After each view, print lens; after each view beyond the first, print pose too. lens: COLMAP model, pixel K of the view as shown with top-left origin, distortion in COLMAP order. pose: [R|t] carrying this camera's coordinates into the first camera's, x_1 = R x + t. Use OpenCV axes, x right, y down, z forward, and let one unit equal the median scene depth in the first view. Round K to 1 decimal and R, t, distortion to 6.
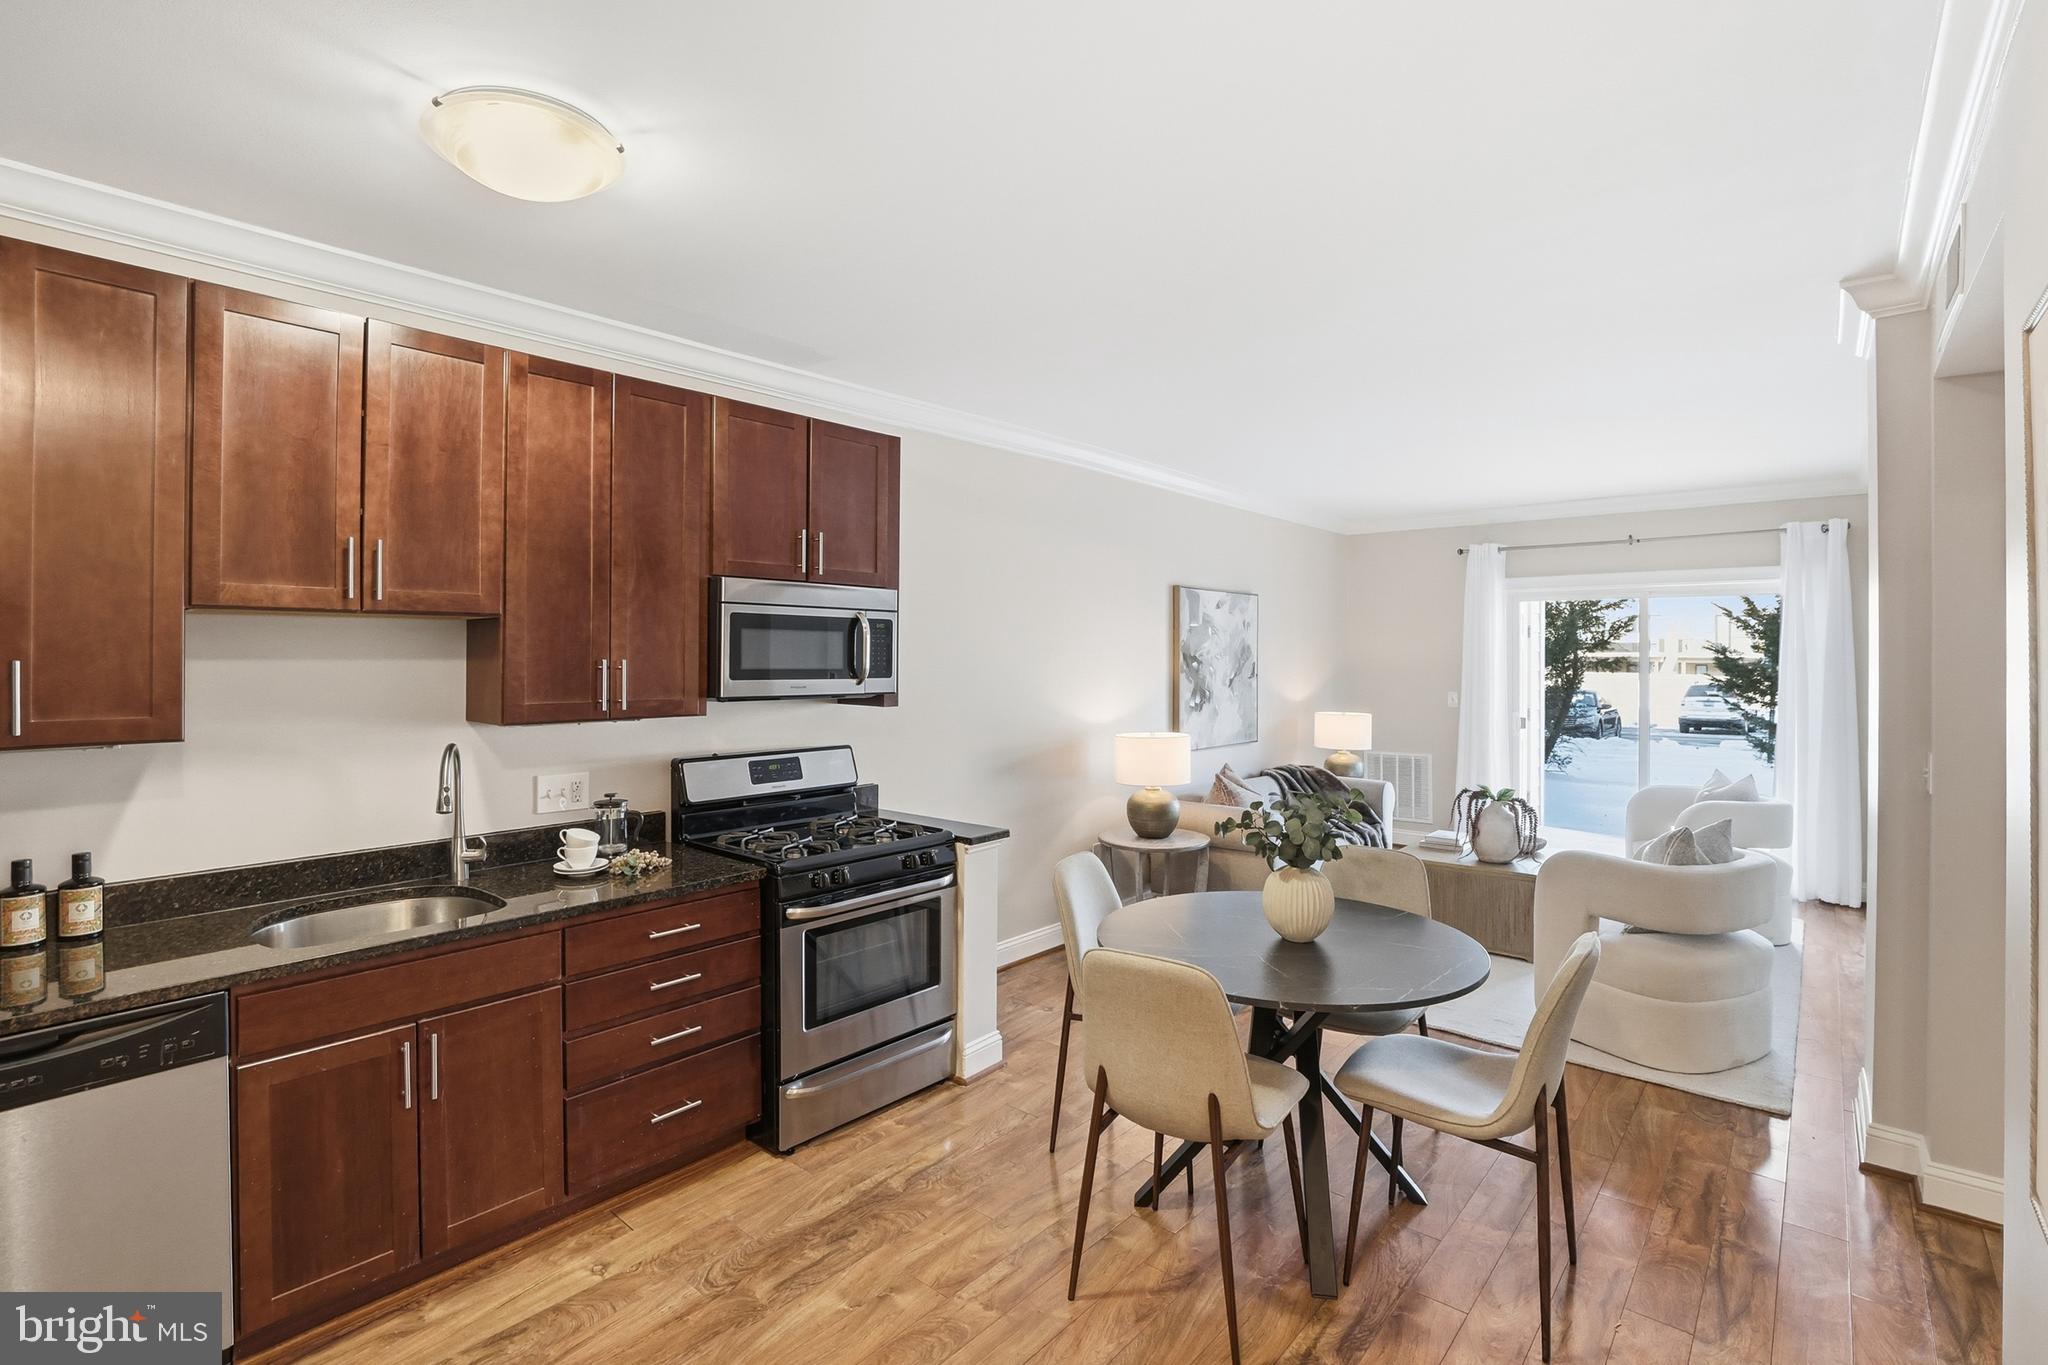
lens RADIAL K [[951.6, 0, 1014.9], [0, 951.6, 660.7], [0, 0, 1]] dist [-0.018992, 0.000402]
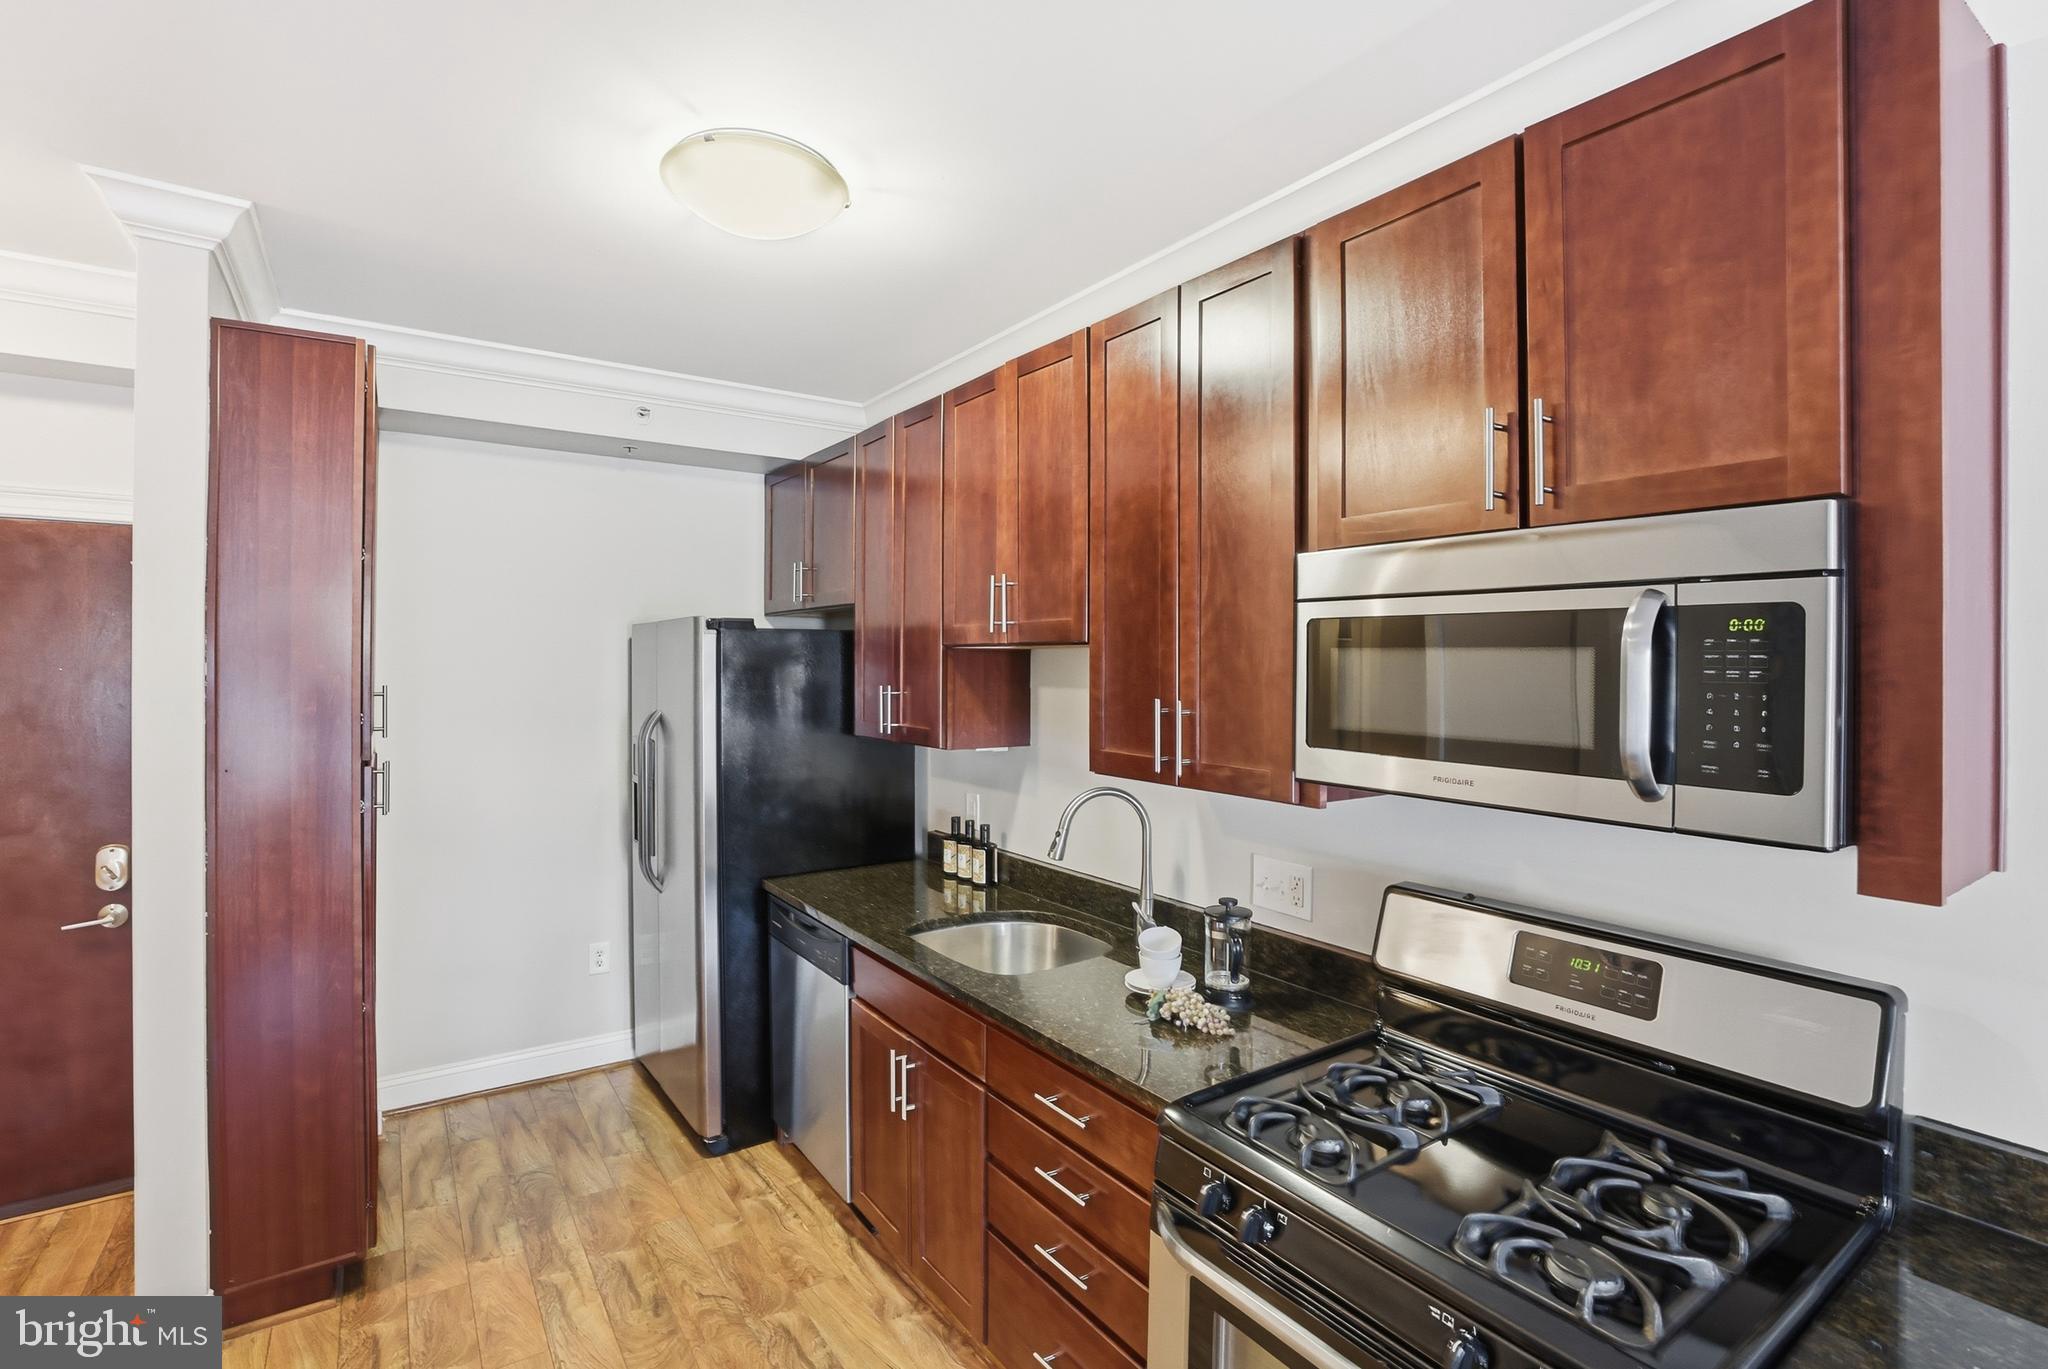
lens RADIAL K [[951.6, 0, 1014.9], [0, 951.6, 662.7], [0, 0, 1]] dist [-0.018992, 0.000402]
pose [[-0.254979, 0.001413, -0.966946, 0.222446], [-0.004934, 0.999984, 0.002762, -0.023571], [0.966934, 0.005475, -0.254967, 0.863660]]
